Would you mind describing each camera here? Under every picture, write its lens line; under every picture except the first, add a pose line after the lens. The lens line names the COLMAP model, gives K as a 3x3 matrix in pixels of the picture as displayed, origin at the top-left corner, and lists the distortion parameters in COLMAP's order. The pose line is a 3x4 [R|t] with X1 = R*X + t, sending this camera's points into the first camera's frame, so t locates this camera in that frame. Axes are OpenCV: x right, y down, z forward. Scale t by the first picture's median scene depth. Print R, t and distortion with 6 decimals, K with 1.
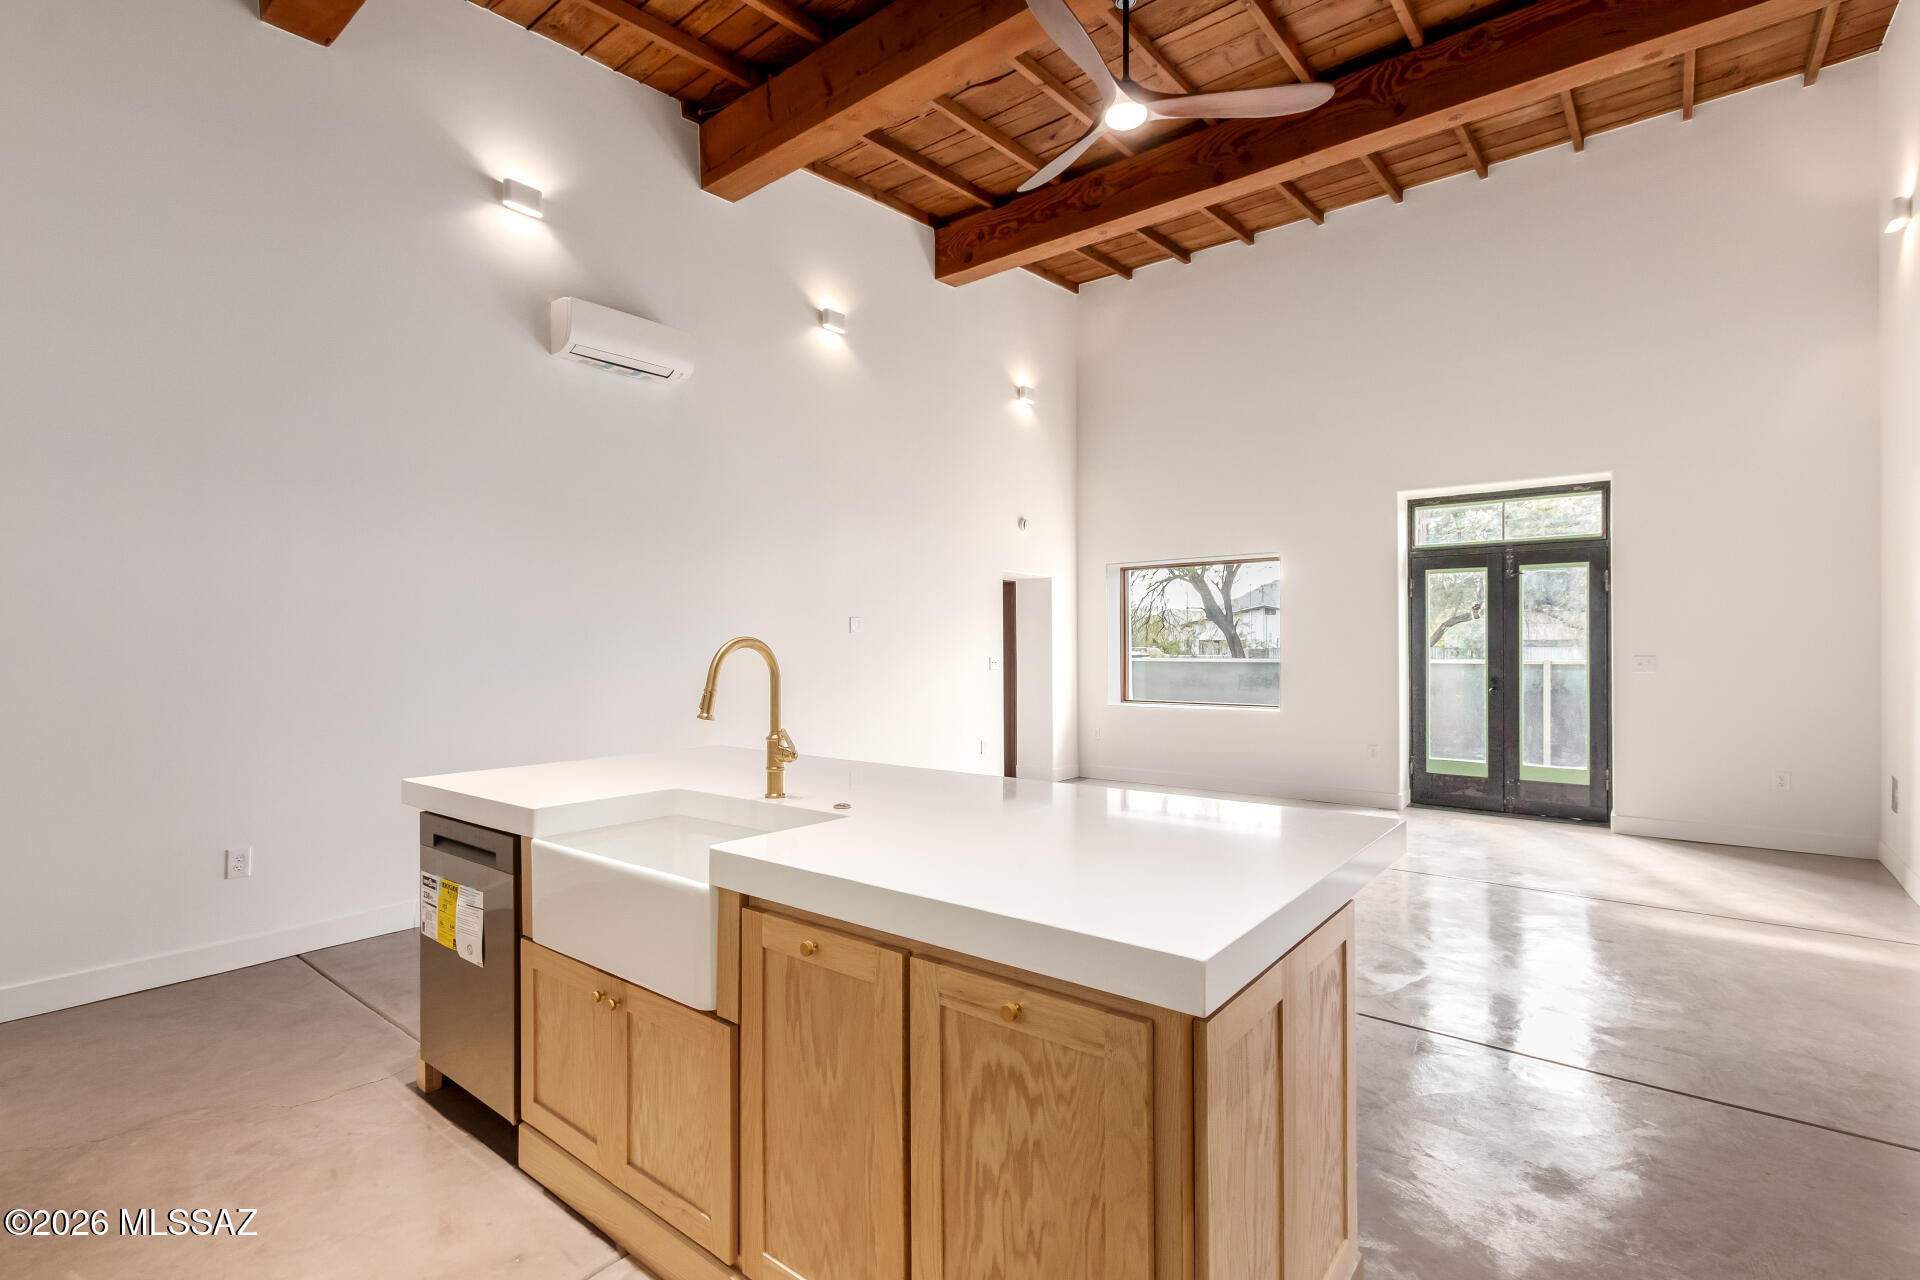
lens RADIAL K [[879.4, 0, 962.8], [0, 879.4, 645.7], [0, 0, 1]] dist [0.004324, -0.001977]
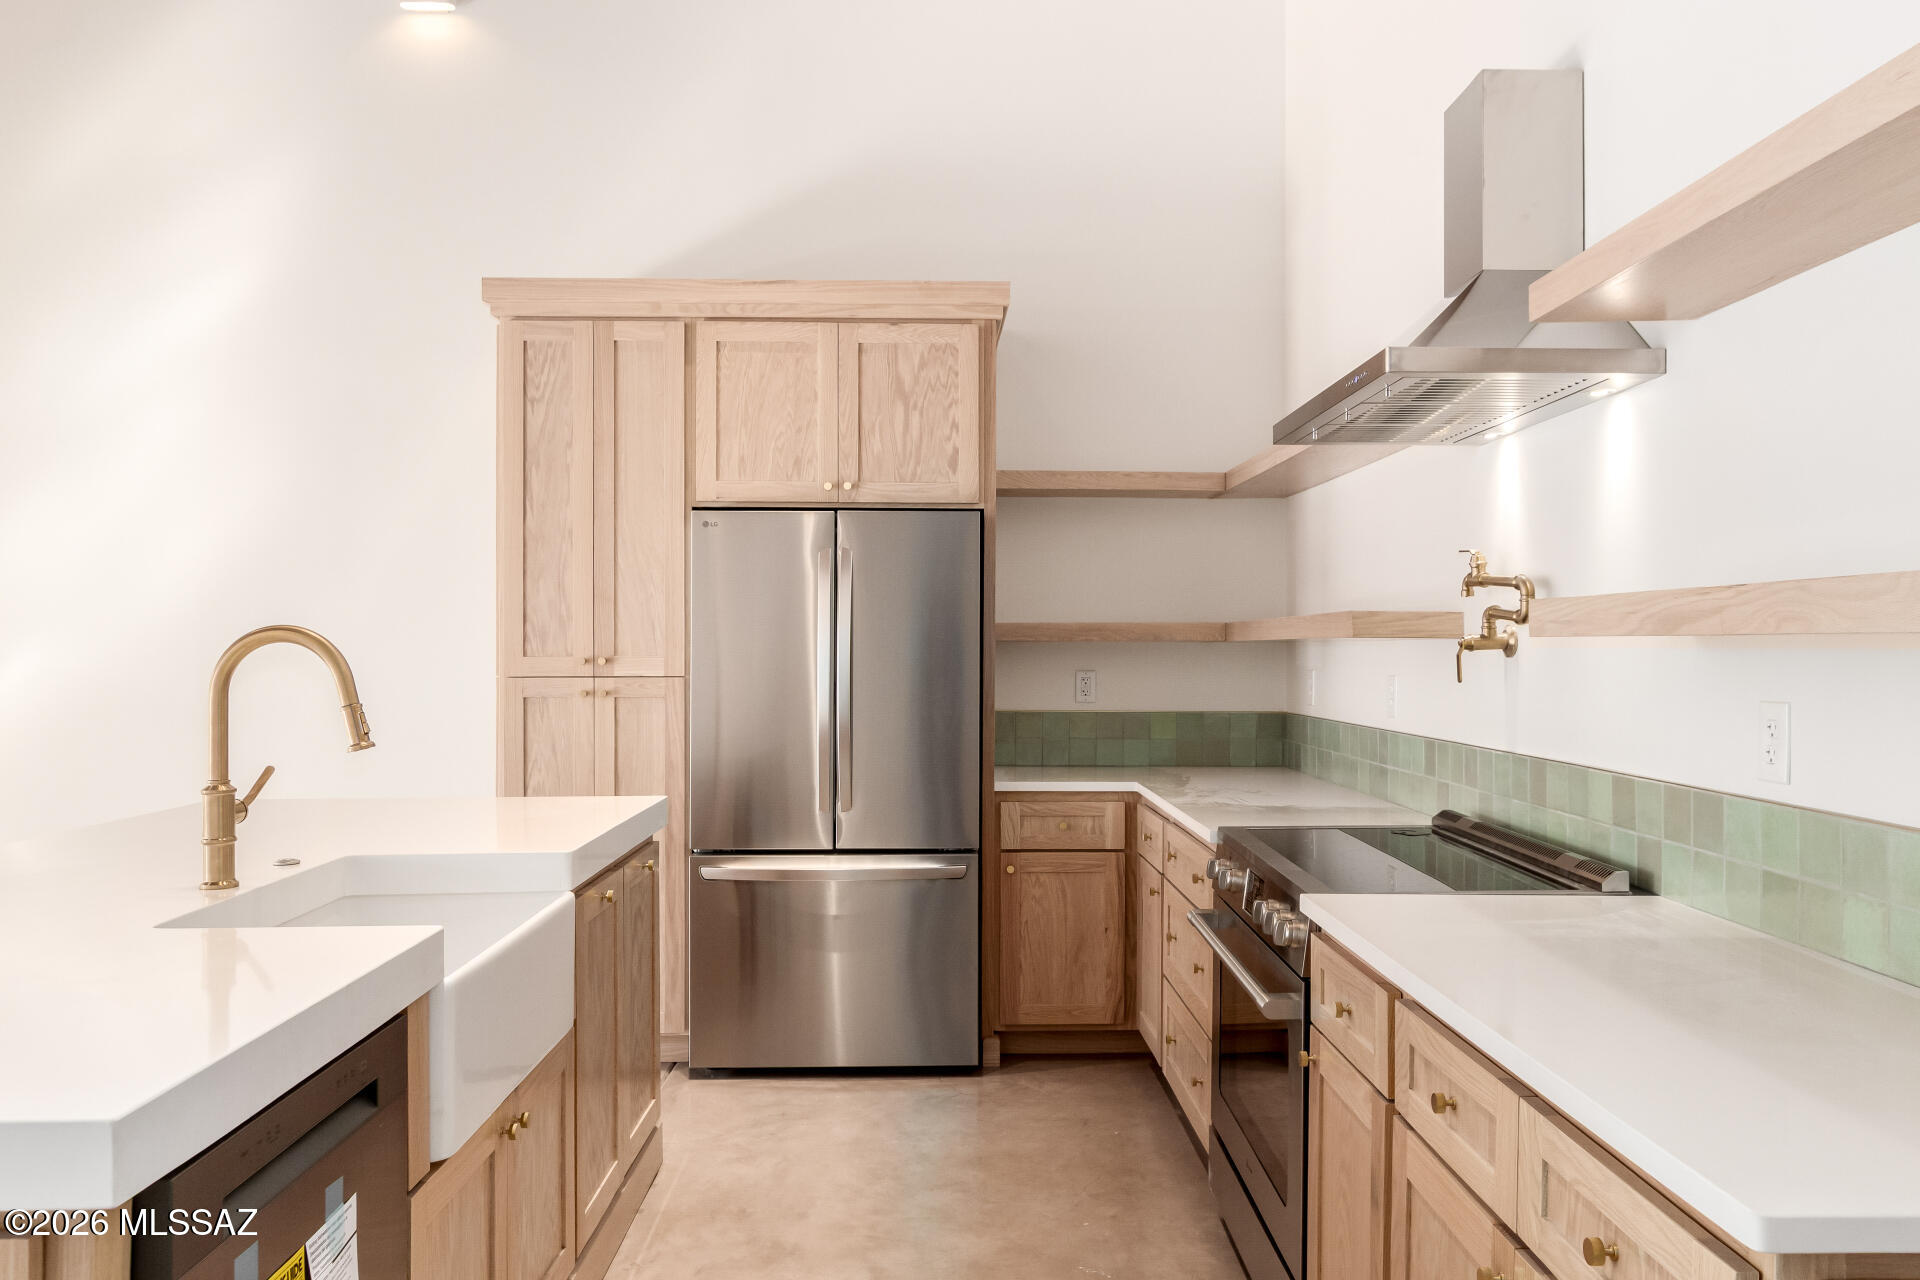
lens RADIAL K [[1438.4, 0, 985.0], [0, 1438.4, 639.3], [0, 0, 1]] dist [0.002565, -0.016619]
pose [[-0.652908, 0.006401, 0.757410, -0.464969], [0.001487, 0.999973, -0.007169, 0.002787], [-0.757436, -0.003555, -0.652900, 0.443188]]
